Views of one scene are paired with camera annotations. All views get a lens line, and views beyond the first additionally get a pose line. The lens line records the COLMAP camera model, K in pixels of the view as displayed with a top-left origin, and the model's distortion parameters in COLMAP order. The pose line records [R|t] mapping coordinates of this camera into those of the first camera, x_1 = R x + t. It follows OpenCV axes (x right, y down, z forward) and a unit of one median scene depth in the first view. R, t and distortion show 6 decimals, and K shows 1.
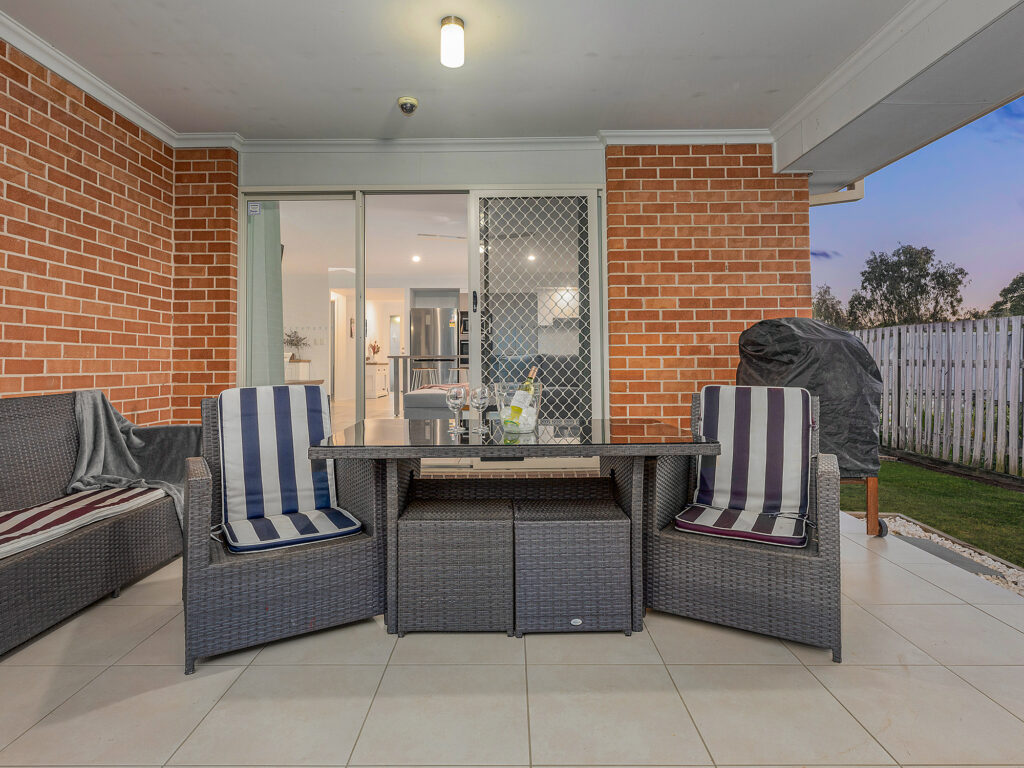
lens RADIAL K [[558.3, 0, 510.0], [0, 558.3, 344.5], [0, 0, 1]] dist [-0.000383, 0.000125]
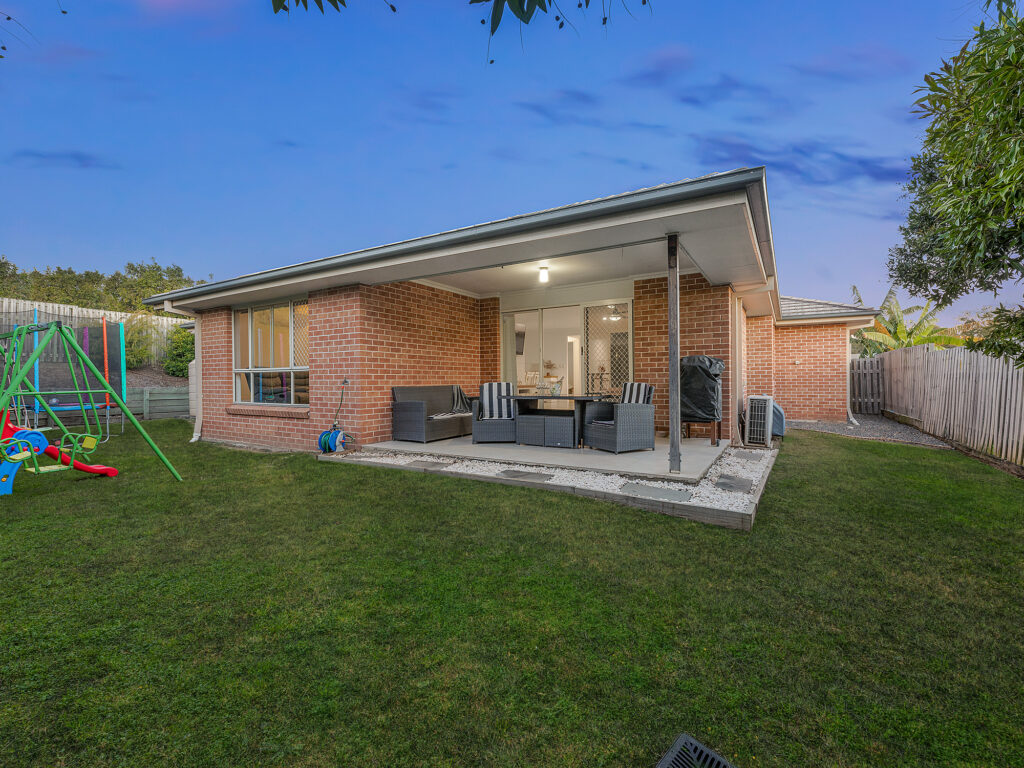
lens RADIAL K [[461.0, 0, 512.0], [0, 461.0, 384.0], [0, 0, 1]] dist [0.002130, 0.000386]
pose [[0.858246, 0.002153, -0.513233, 0.730415], [0.019736, 0.999113, 0.037195, -0.013735], [0.512858, -0.042052, 0.857443, -0.917110]]
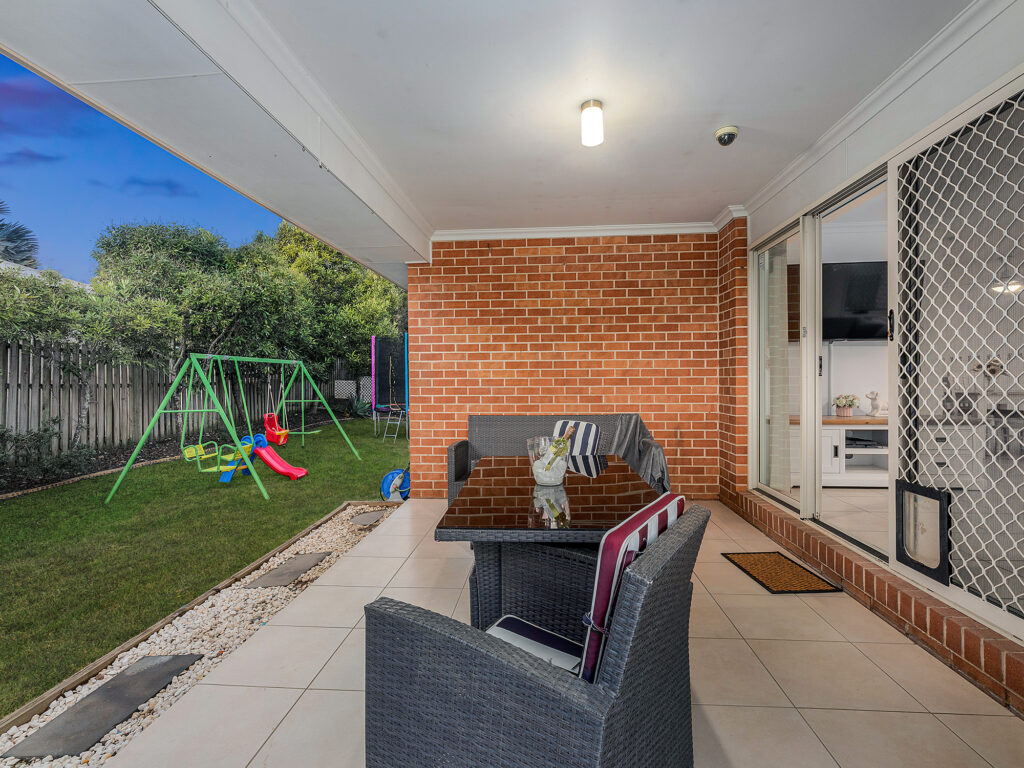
lens RADIAL K [[481.3, 0, 512.0], [0, 481.3, 384.0], [0, 0, 1]] dist [0.000126, -0.000209]
pose [[-0.075998, 0.018321, -0.996940, 0.580174], [0.041854, 0.999009, 0.015168, -0.035529], [0.996229, -0.040574, -0.076689, 0.607481]]
